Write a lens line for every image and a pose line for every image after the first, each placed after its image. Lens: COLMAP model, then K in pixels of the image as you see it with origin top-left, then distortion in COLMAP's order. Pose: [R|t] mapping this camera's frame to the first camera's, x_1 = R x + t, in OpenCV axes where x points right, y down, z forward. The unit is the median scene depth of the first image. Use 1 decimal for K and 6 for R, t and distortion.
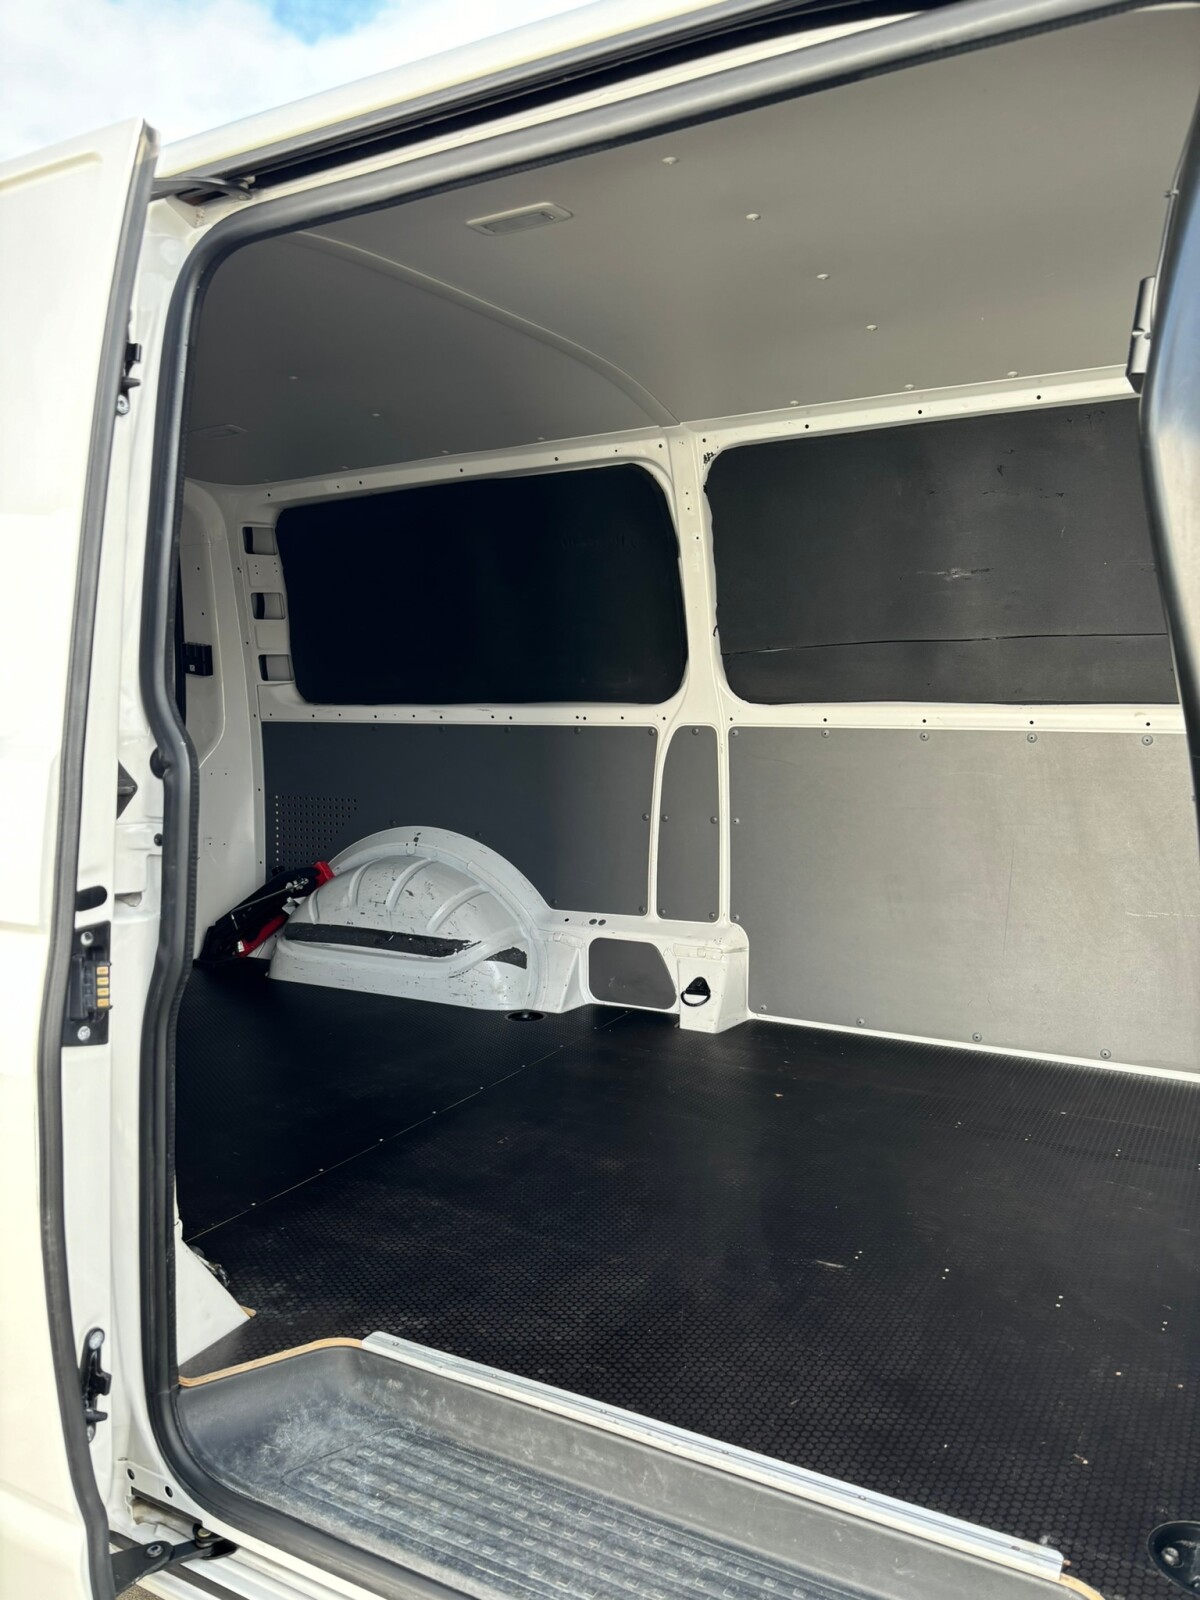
lens RADIAL K [[1220.8, 0, 602.6], [0, 1220.8, 800.5], [0, 0, 1]] dist [0.016152, -0.004435]
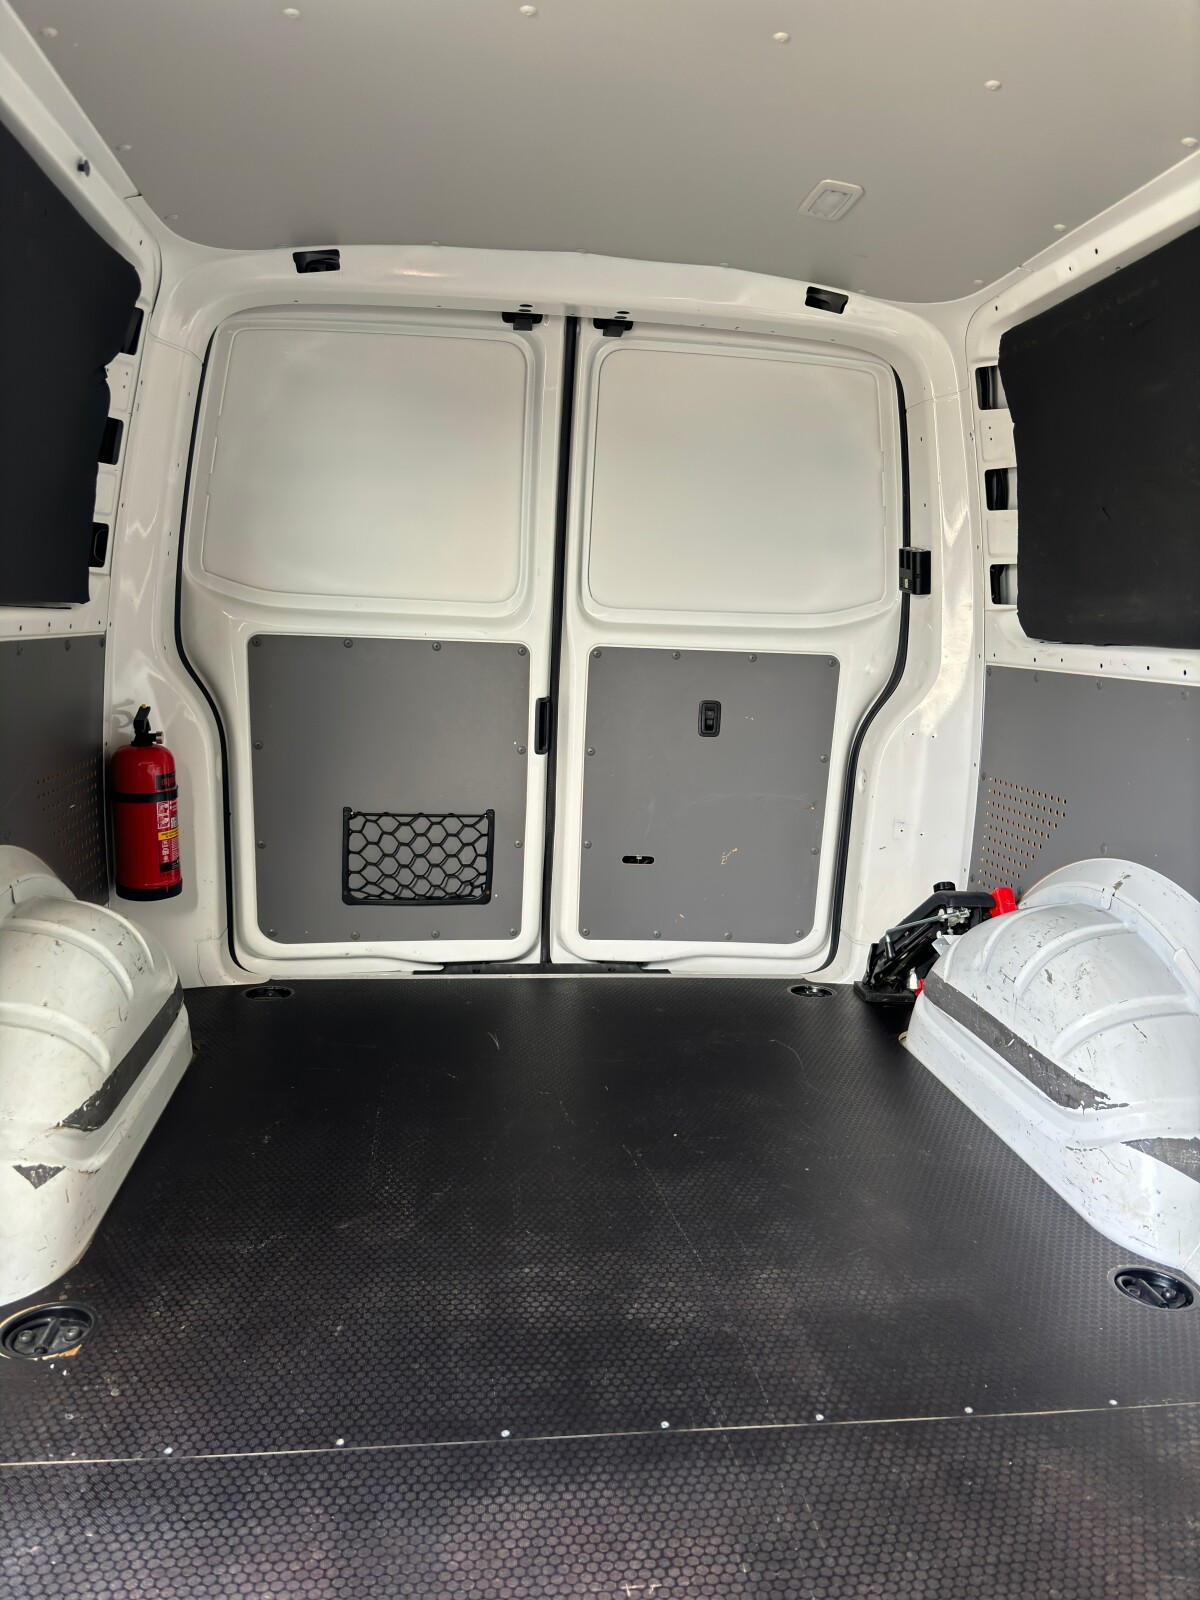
lens RADIAL K [[1220.8, 0, 597.0], [0, 1220.8, 798.2], [0, 0, 1]] dist [0.016152, -0.004435]
pose [[0.598006, 0.153324, -0.786690, 0.149006], [-0.124136, 0.987406, 0.098081, -0.035286], [0.791820, 0.039004, 0.609507, 0.472900]]
